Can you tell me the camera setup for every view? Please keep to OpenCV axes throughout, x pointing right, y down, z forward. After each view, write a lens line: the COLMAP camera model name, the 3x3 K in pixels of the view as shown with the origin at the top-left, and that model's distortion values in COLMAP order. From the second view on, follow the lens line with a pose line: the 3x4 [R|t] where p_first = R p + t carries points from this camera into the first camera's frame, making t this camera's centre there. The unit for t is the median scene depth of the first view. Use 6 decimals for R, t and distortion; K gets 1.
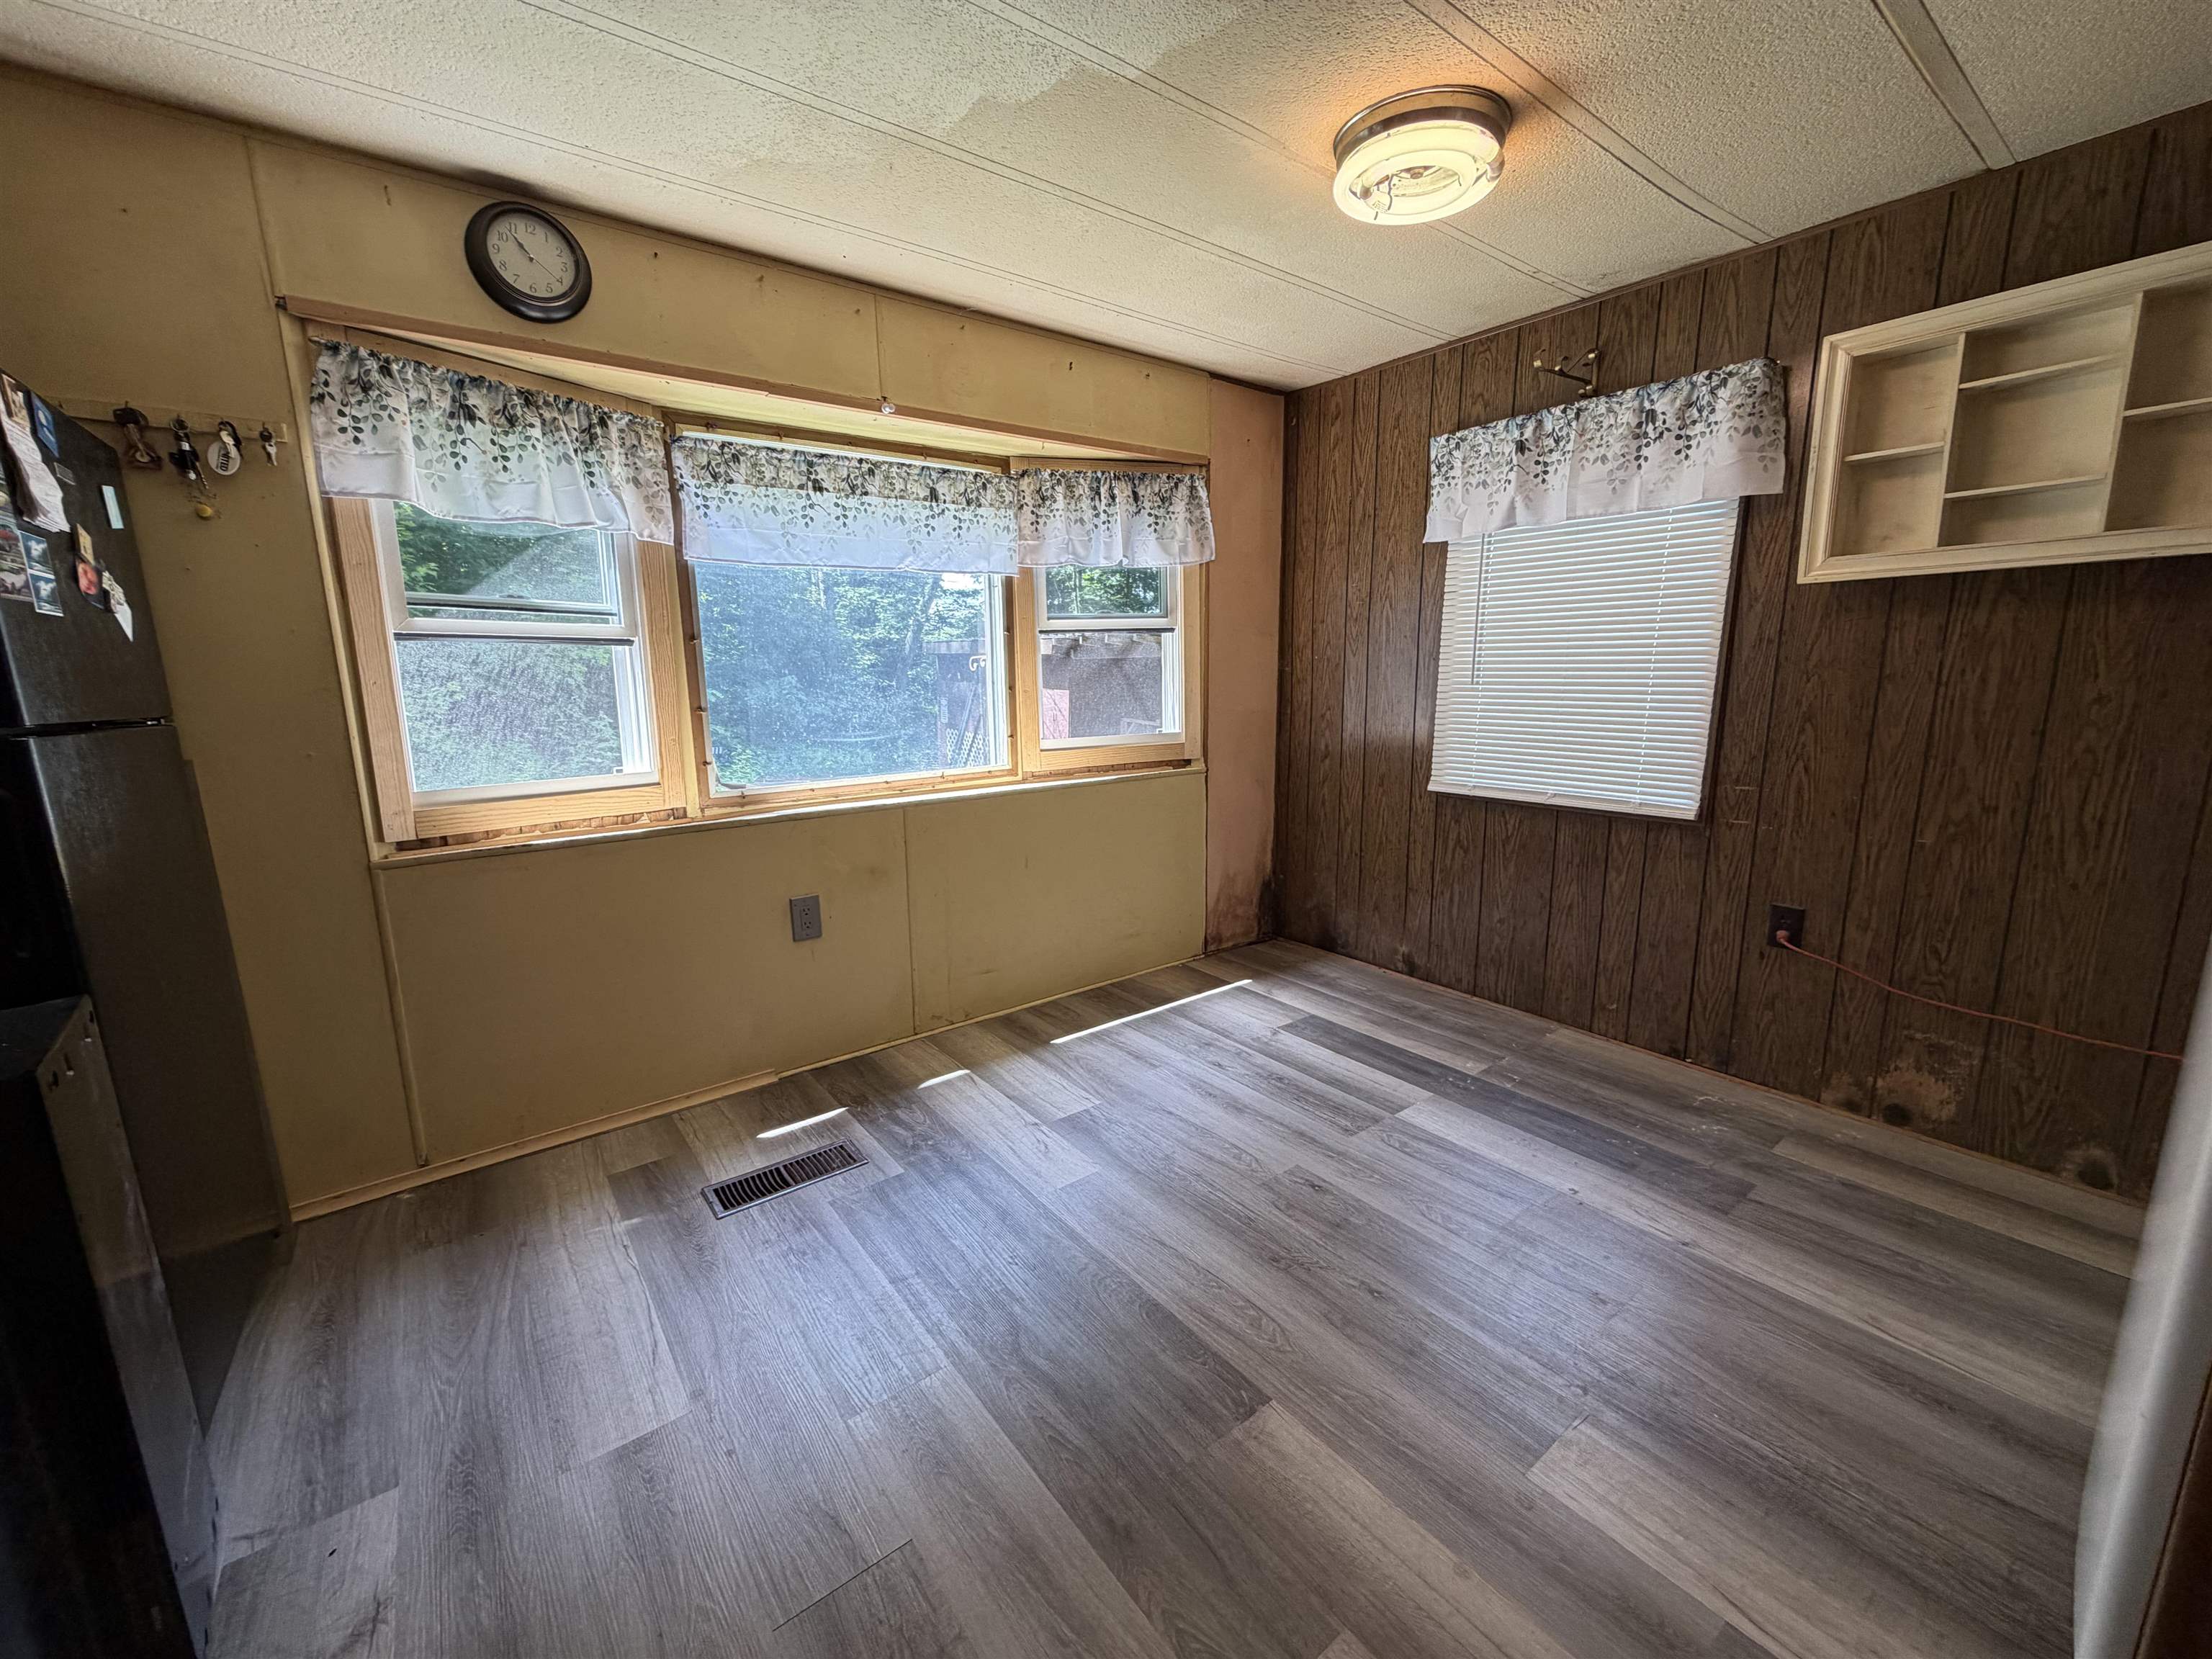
lens RADIAL K [[874.6, 0, 1115.3], [0, 874.6, 825.9], [0, 0, 1]] dist [0.001604, -0.000416]
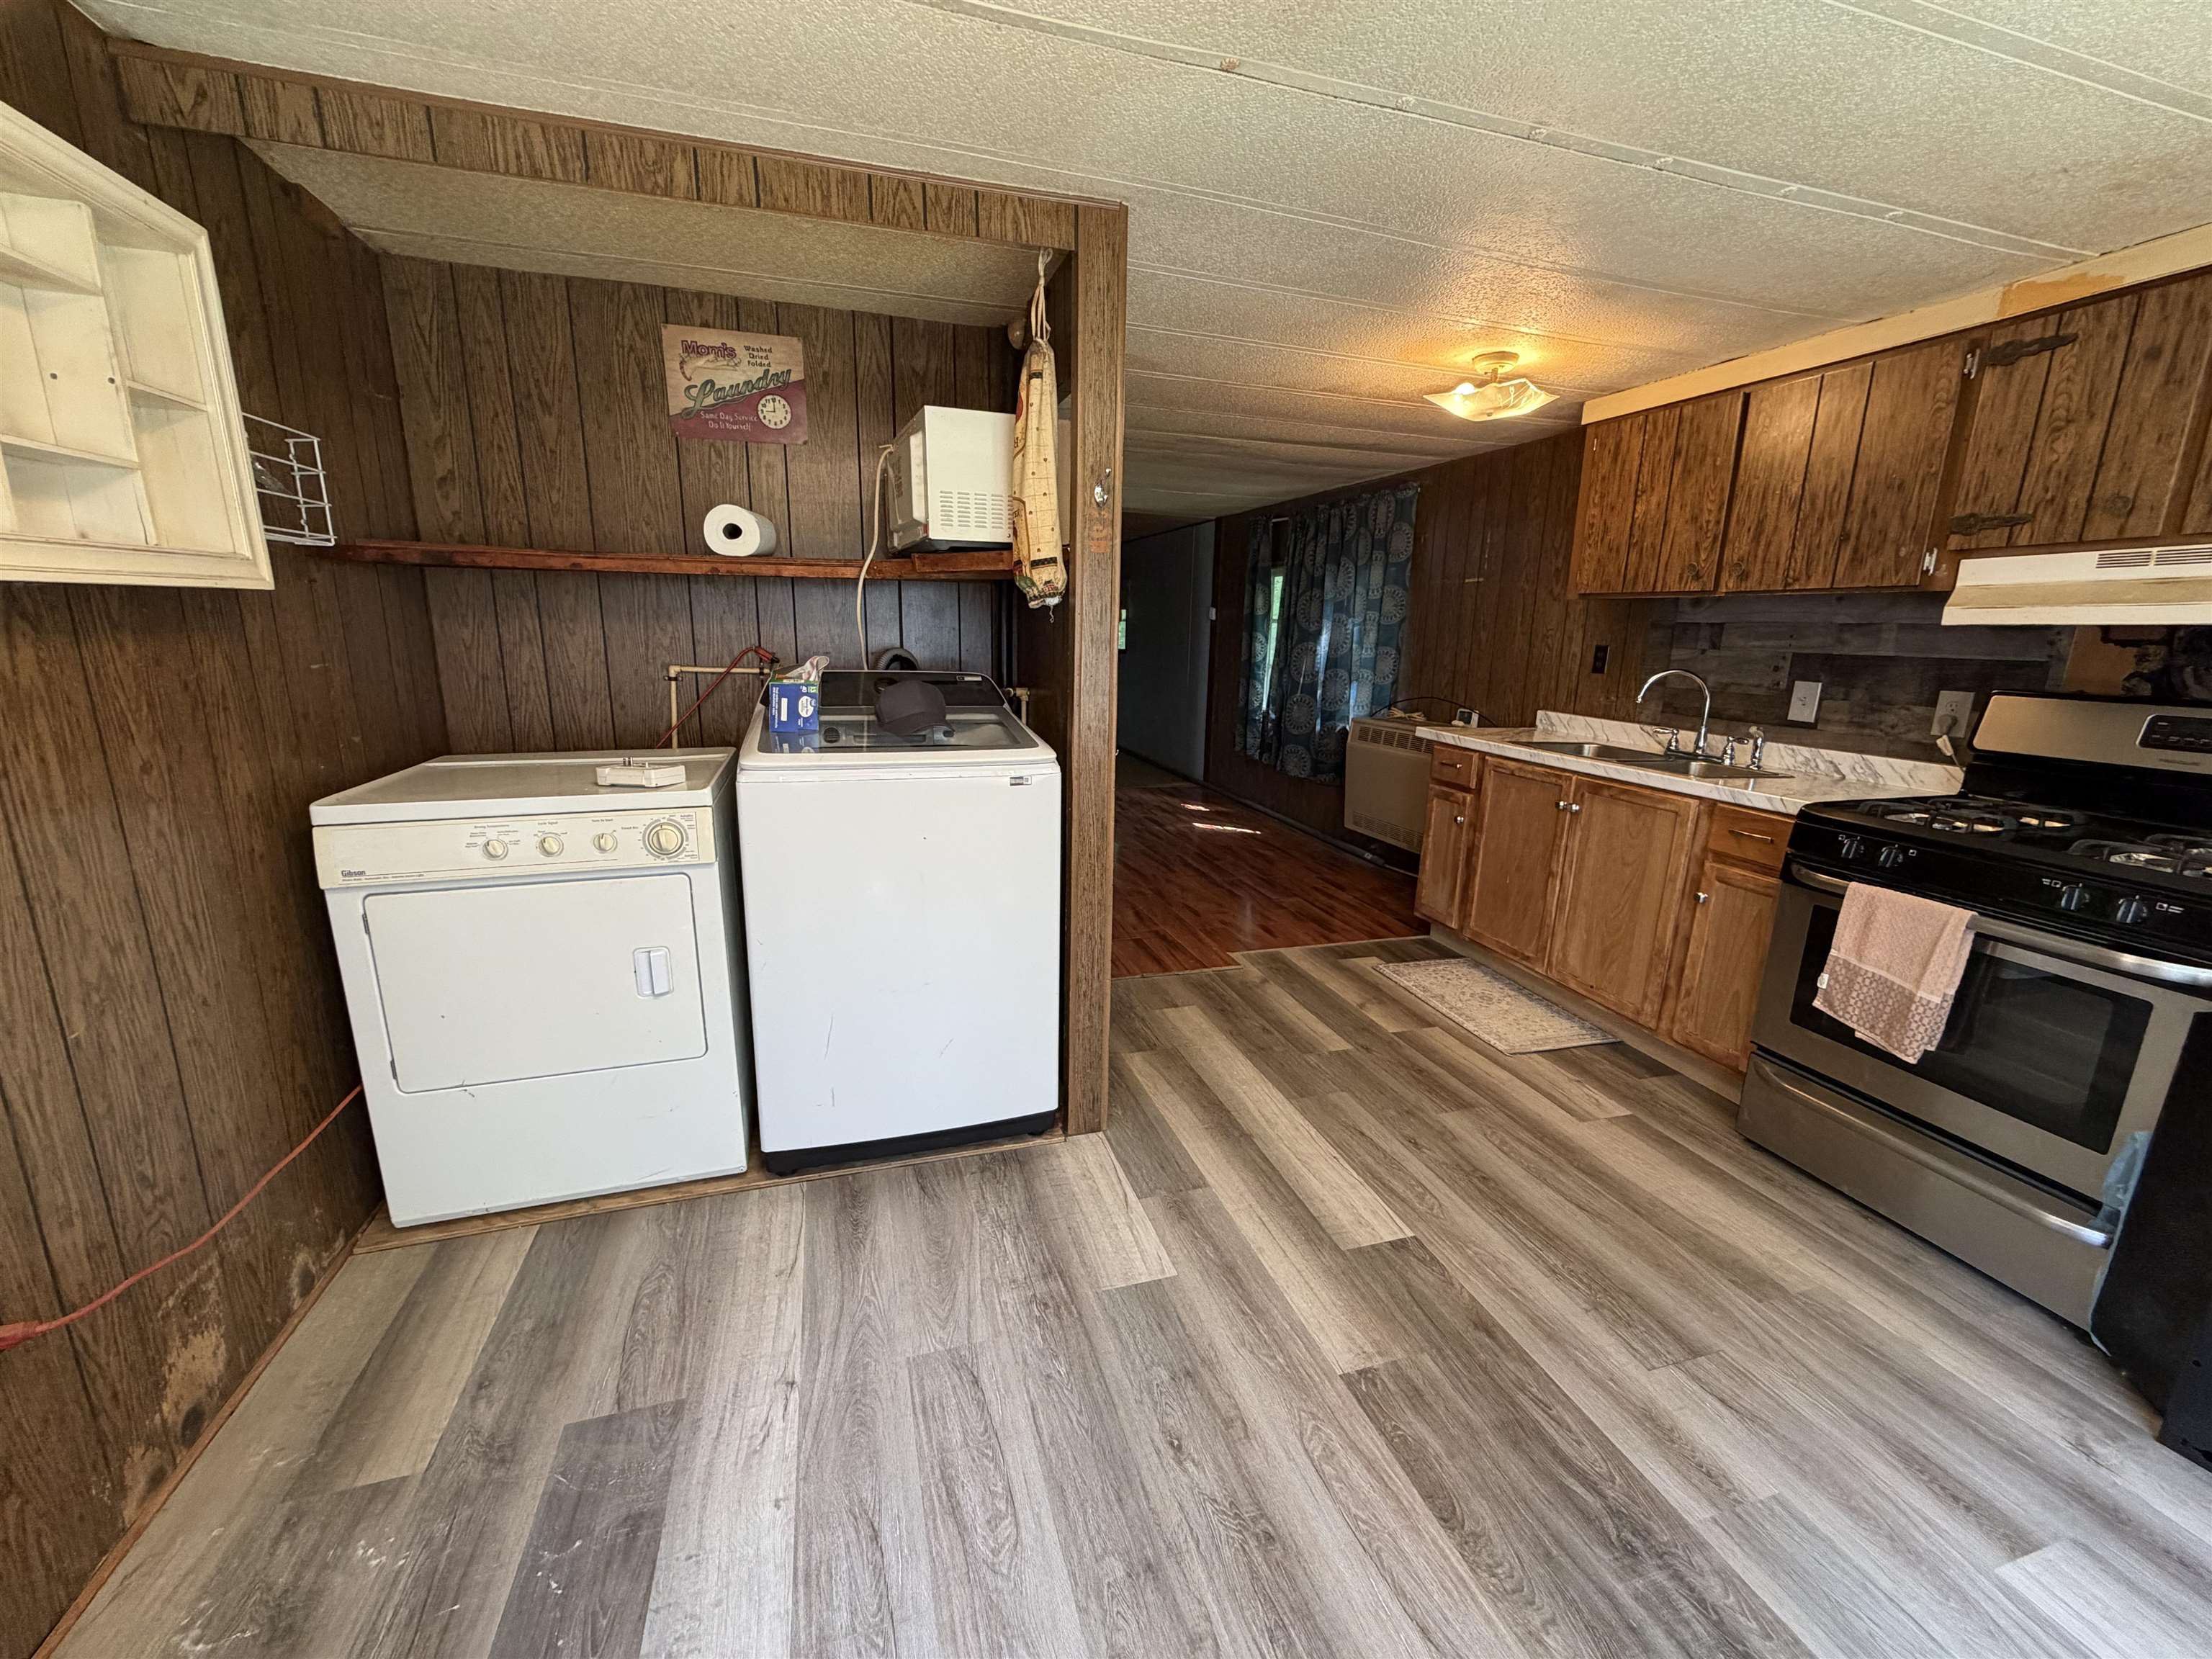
lens RADIAL K [[874.6, 0, 1103.8], [0, 874.6, 827.1], [0, 0, 1]] dist [0.001604, -0.000416]
pose [[-0.932422, -0.087367, 0.350652, 0.085953], [0.056926, 0.922709, 0.381271, -0.296240], [-0.356860, 0.375467, -0.855380, 1.202343]]
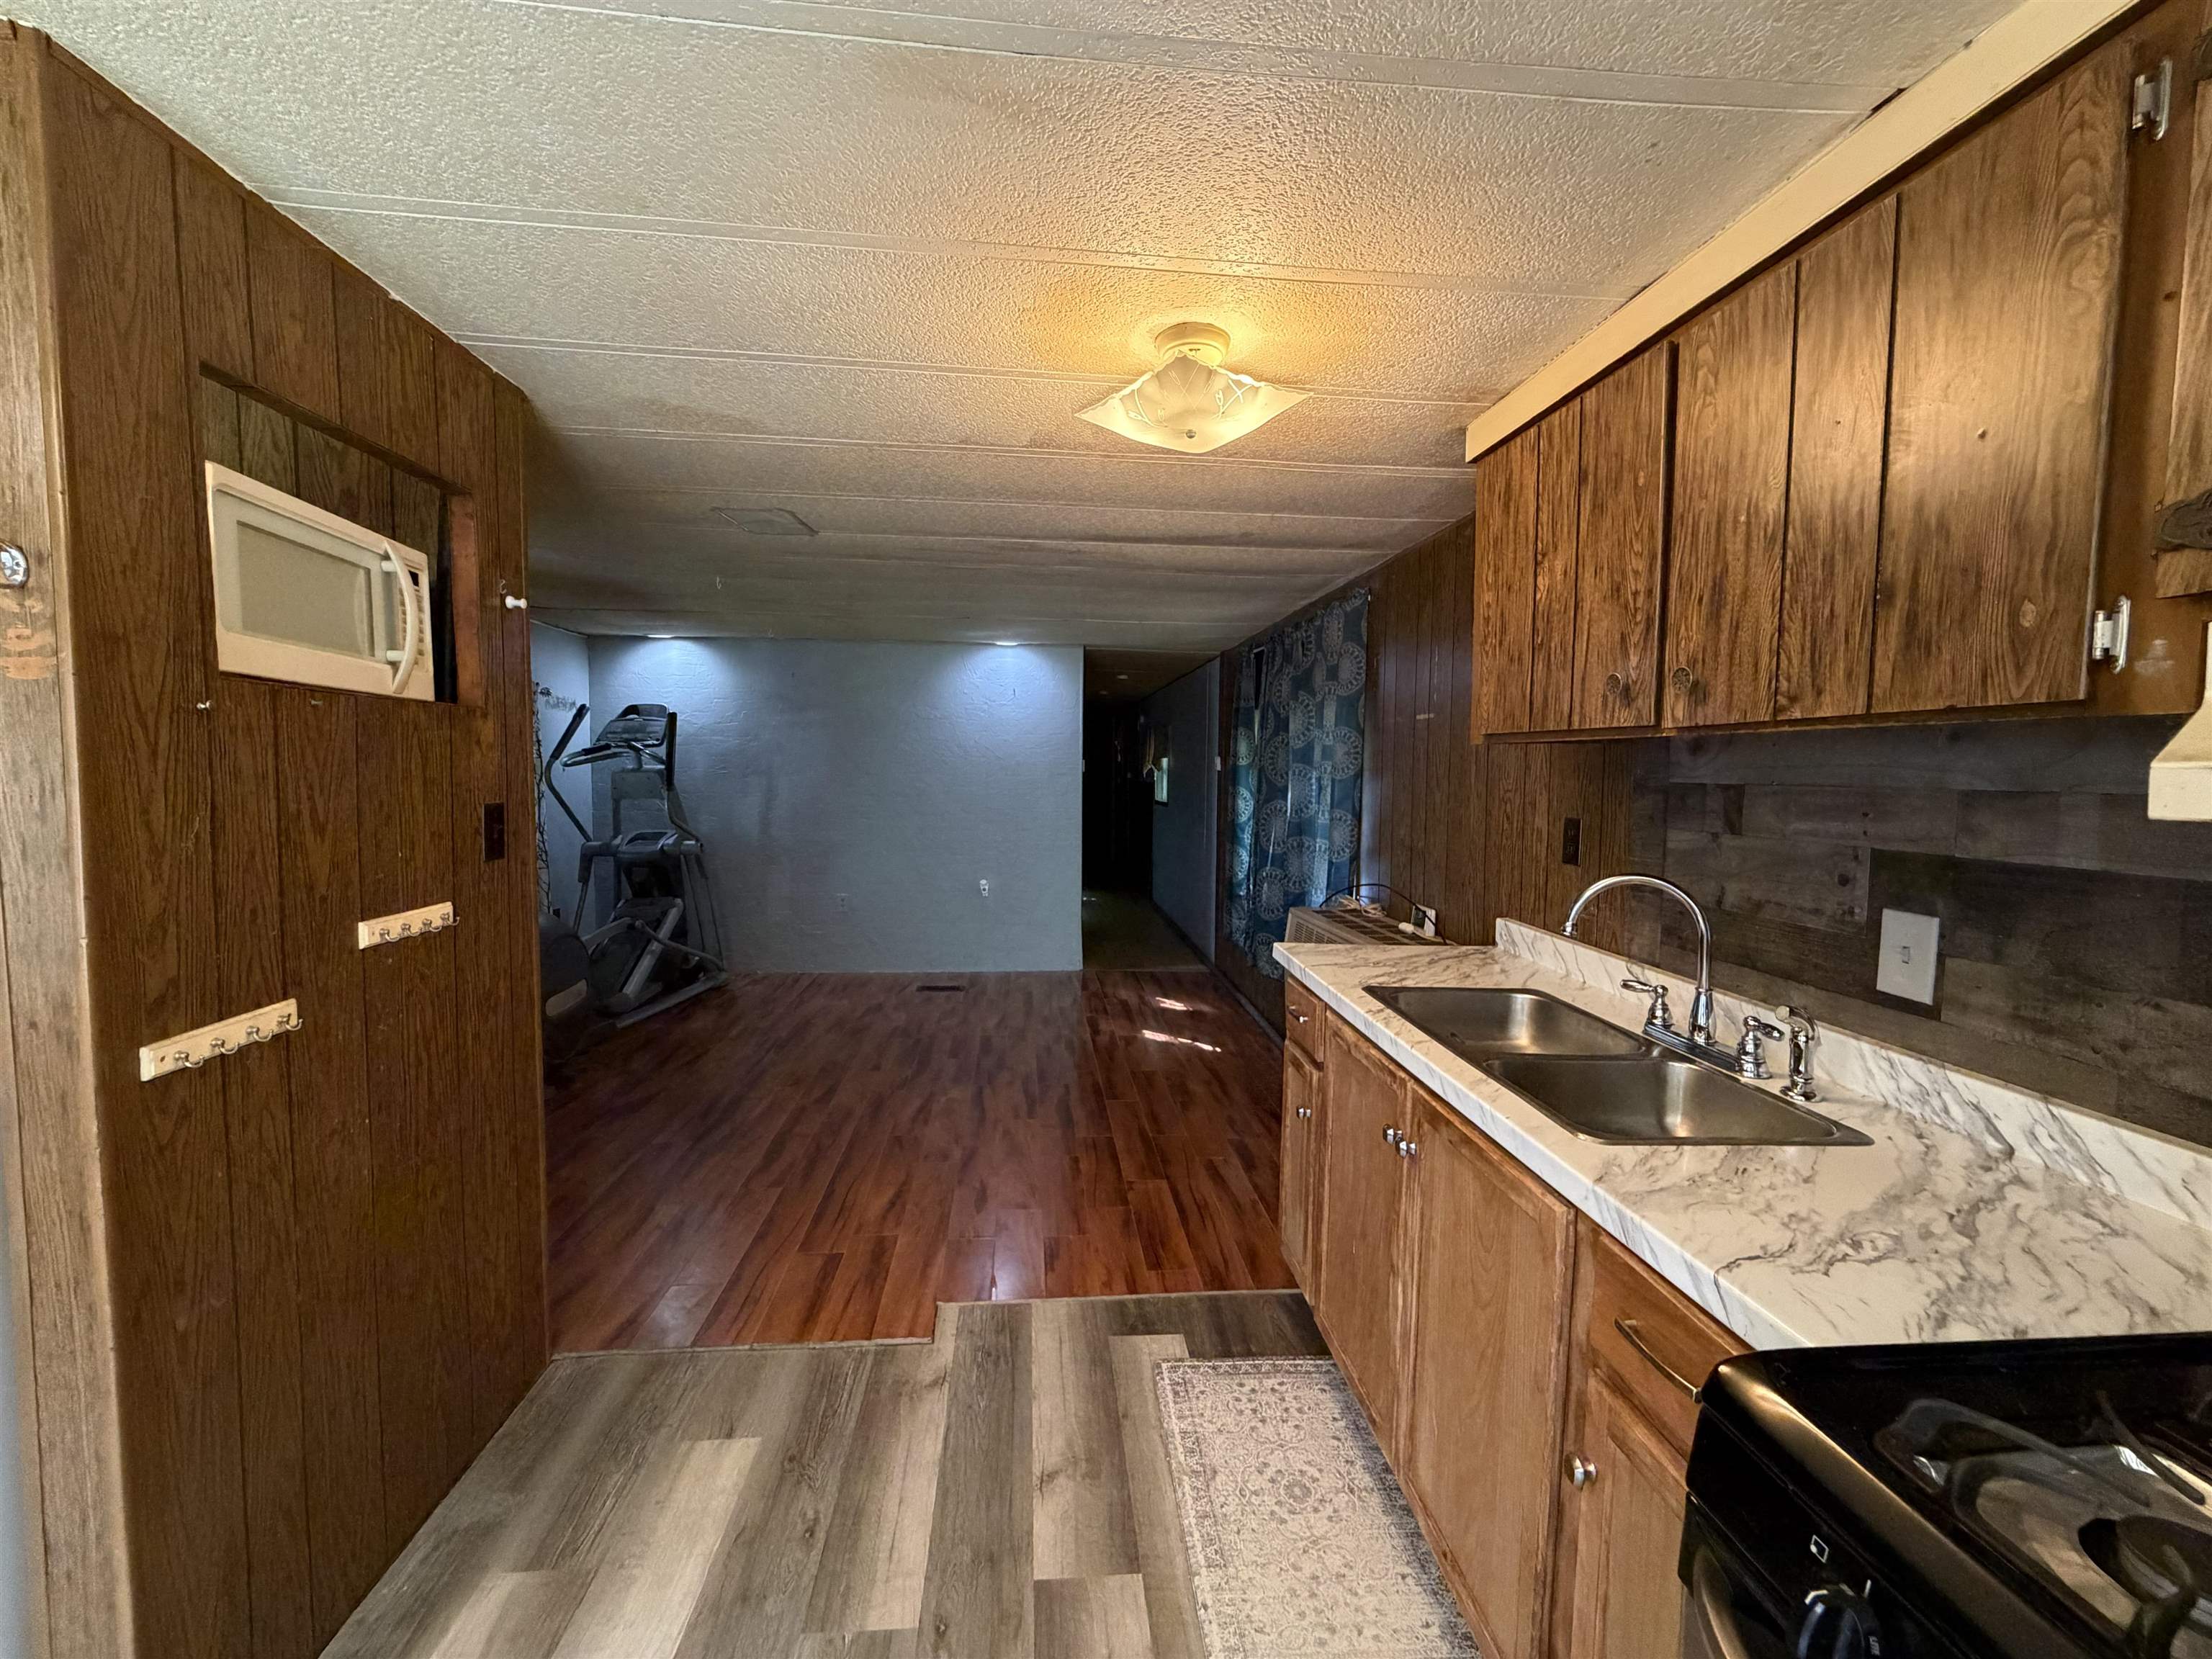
lens RADIAL K [[874.6, 0, 1108.2], [0, 874.6, 829.6], [0, 0, 1]] dist [0.001604, -0.000416]
pose [[-0.834749, -0.033674, 0.549599, -0.298715], [0.100973, 0.971841, 0.212907, -0.173321], [-0.541293, 0.233218, -0.807844, 0.371058]]
